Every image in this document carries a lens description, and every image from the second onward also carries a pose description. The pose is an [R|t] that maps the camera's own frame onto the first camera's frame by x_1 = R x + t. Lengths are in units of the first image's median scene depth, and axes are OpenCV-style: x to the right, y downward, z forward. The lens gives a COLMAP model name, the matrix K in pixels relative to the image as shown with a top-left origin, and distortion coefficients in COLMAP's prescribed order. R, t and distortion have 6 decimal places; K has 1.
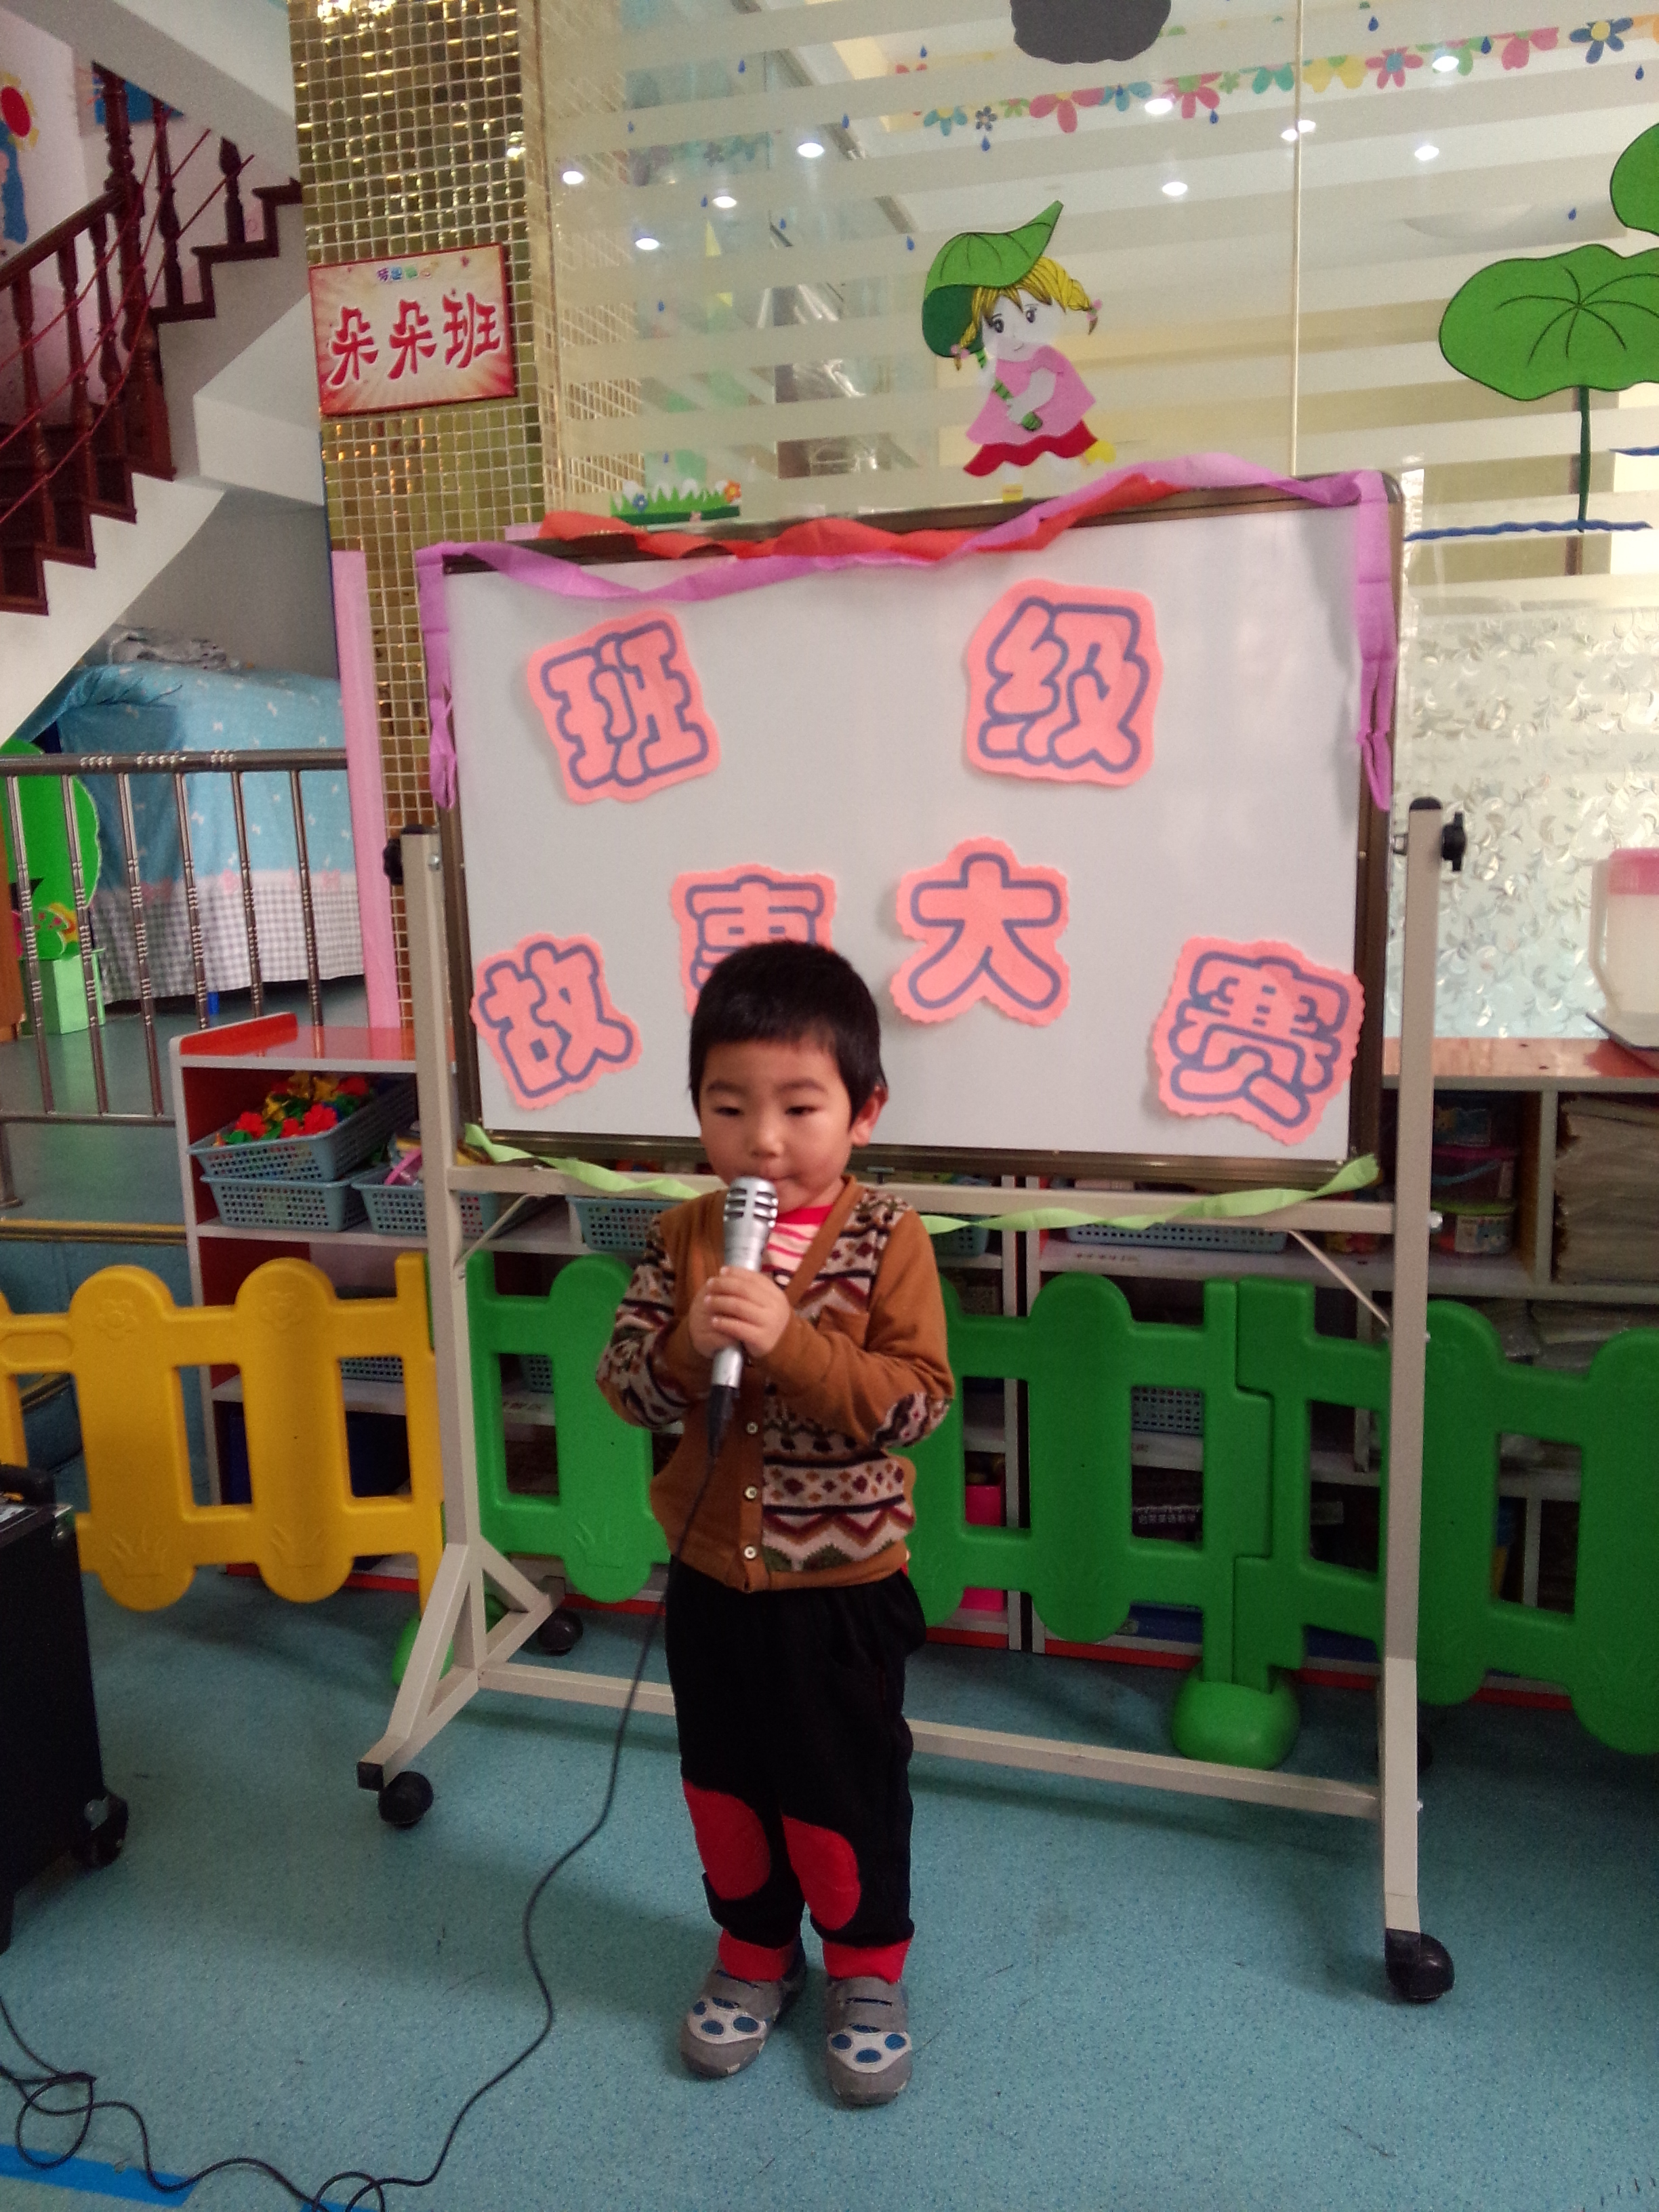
lens RADIAL K [[1655.6, 0, 840.1], [0, 1655.6, 1148.0], [0, 0, 1]] dist [0.048439, -0.062124]
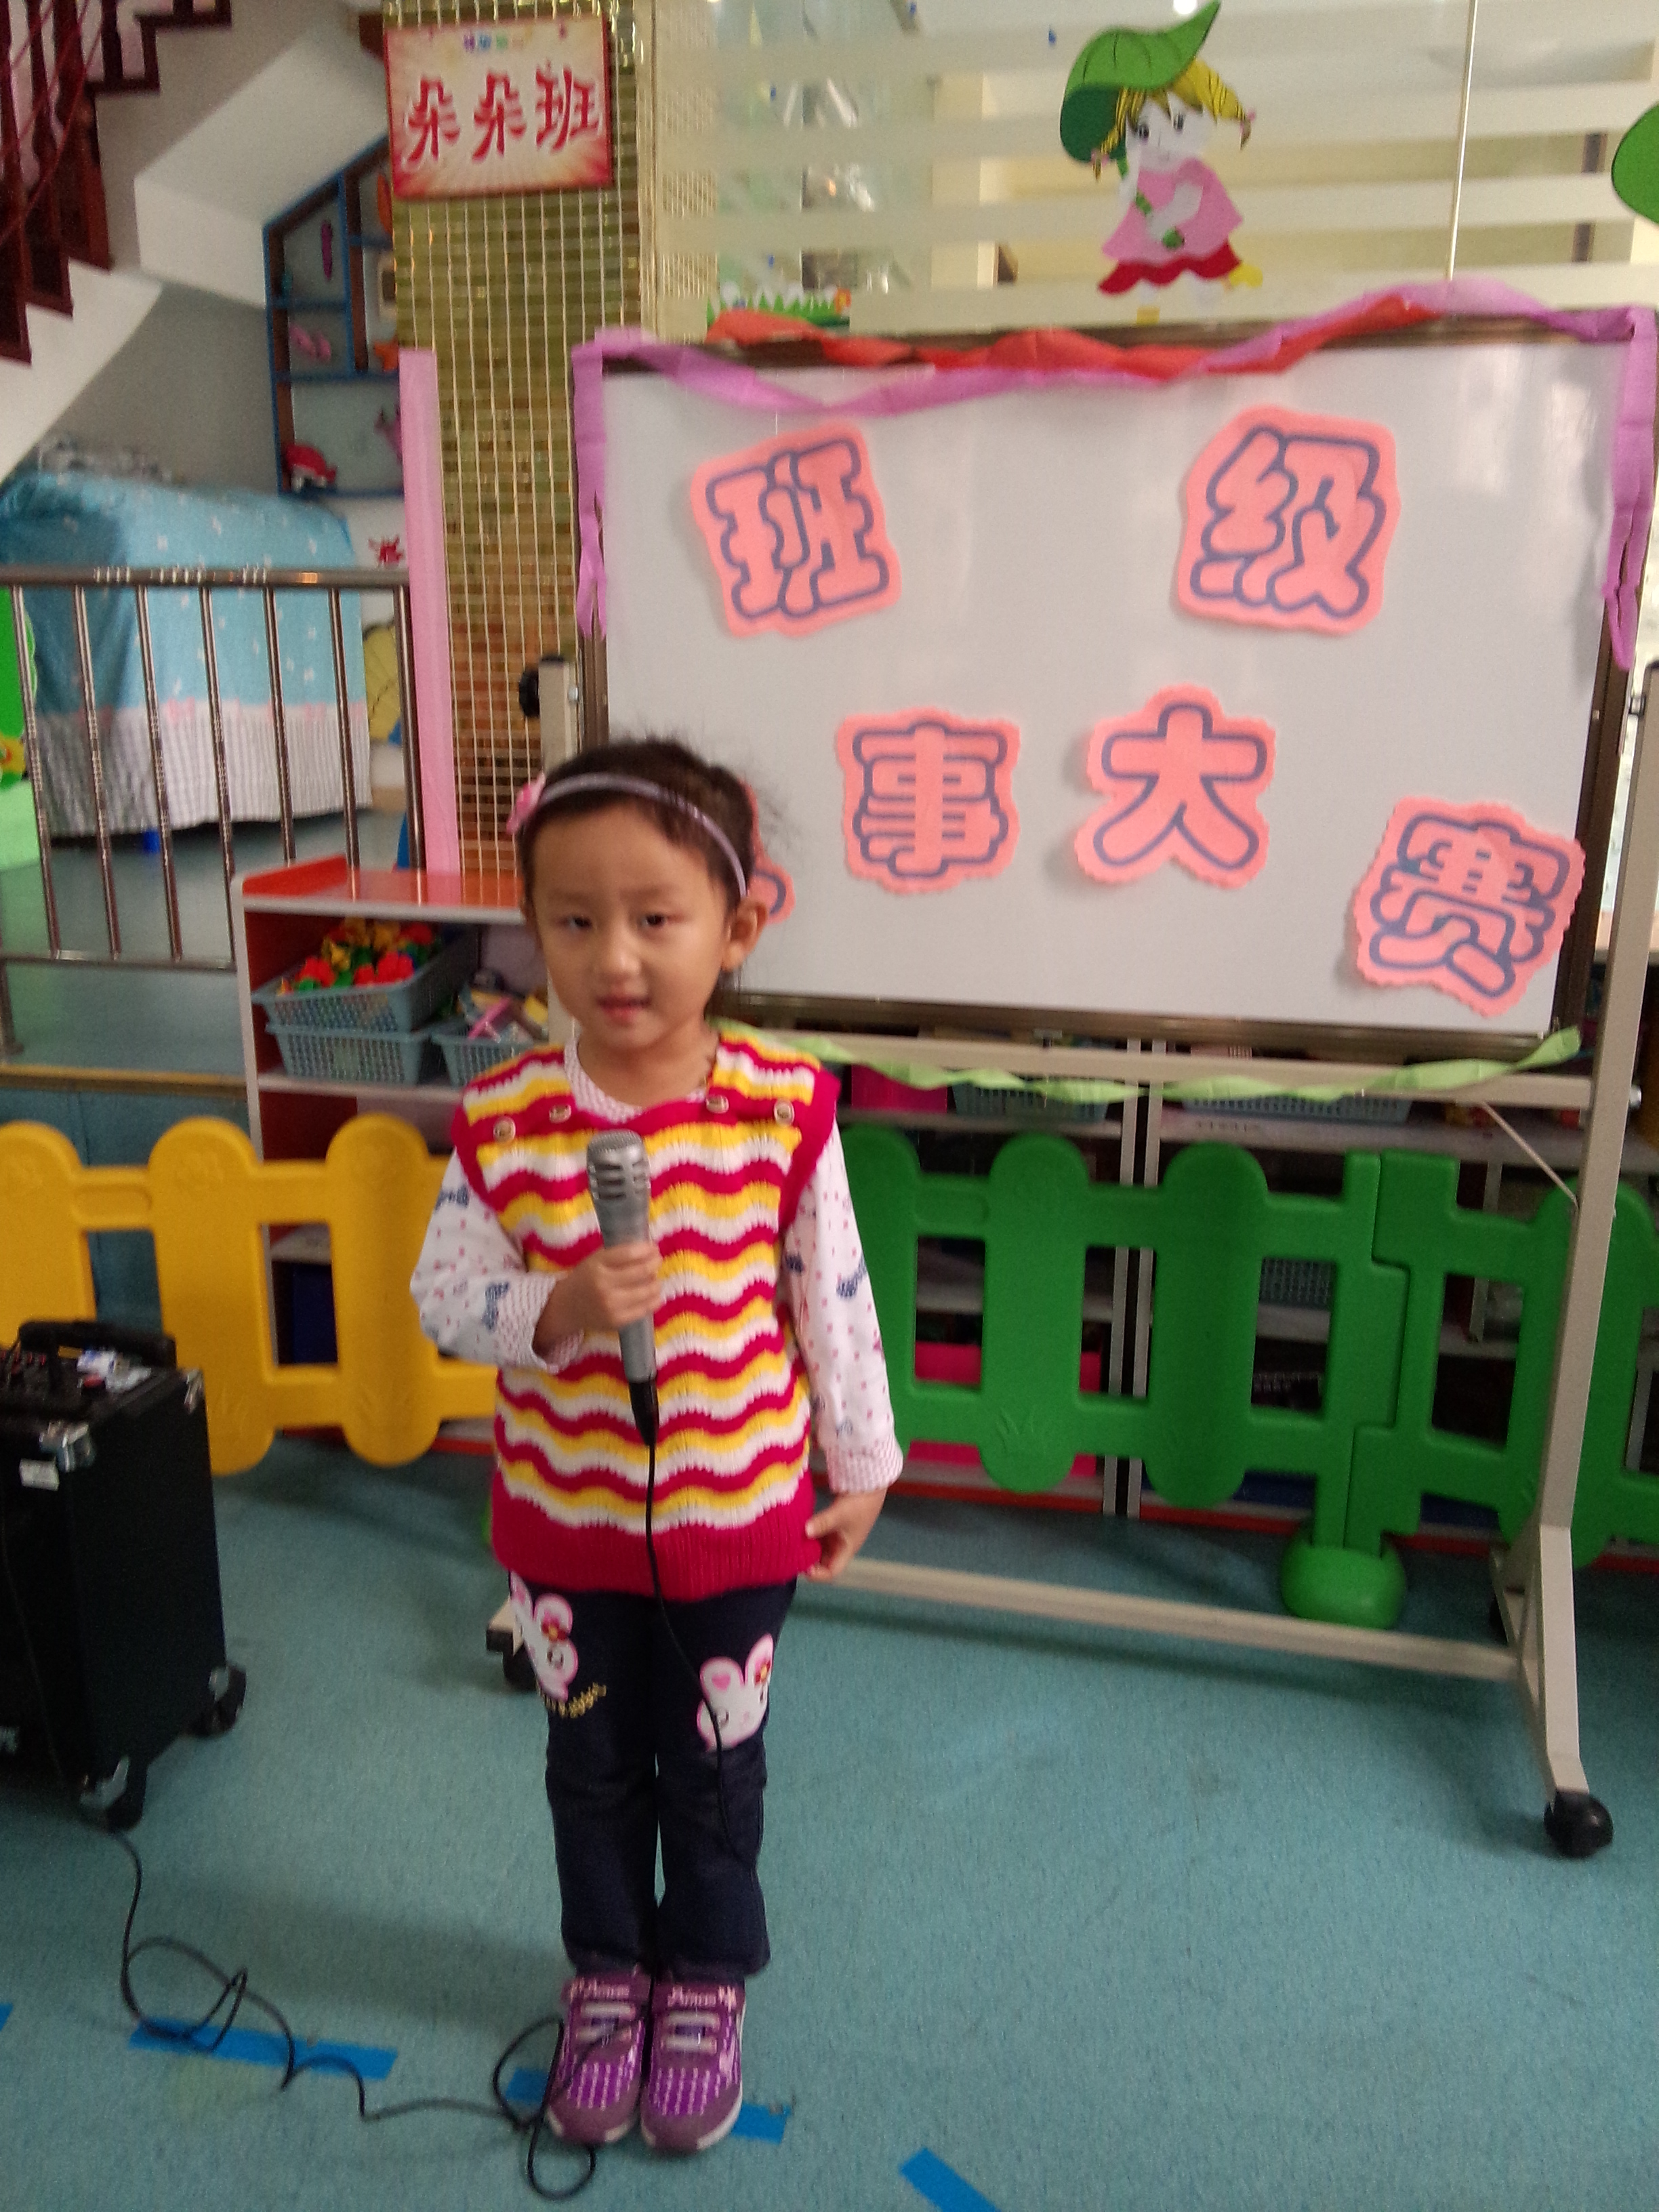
lens RADIAL K [[1655.6, 0, 819.5], [0, 1655.6, 1135.2], [0, 0, 1]] dist [0.048439, -0.062124]
pose [[0.997837, 0.016269, 0.063698, -0.161000], [-0.021069, 0.996930, 0.075415, 0.002342], [-0.062275, -0.076594, 0.995116, 0.038476]]
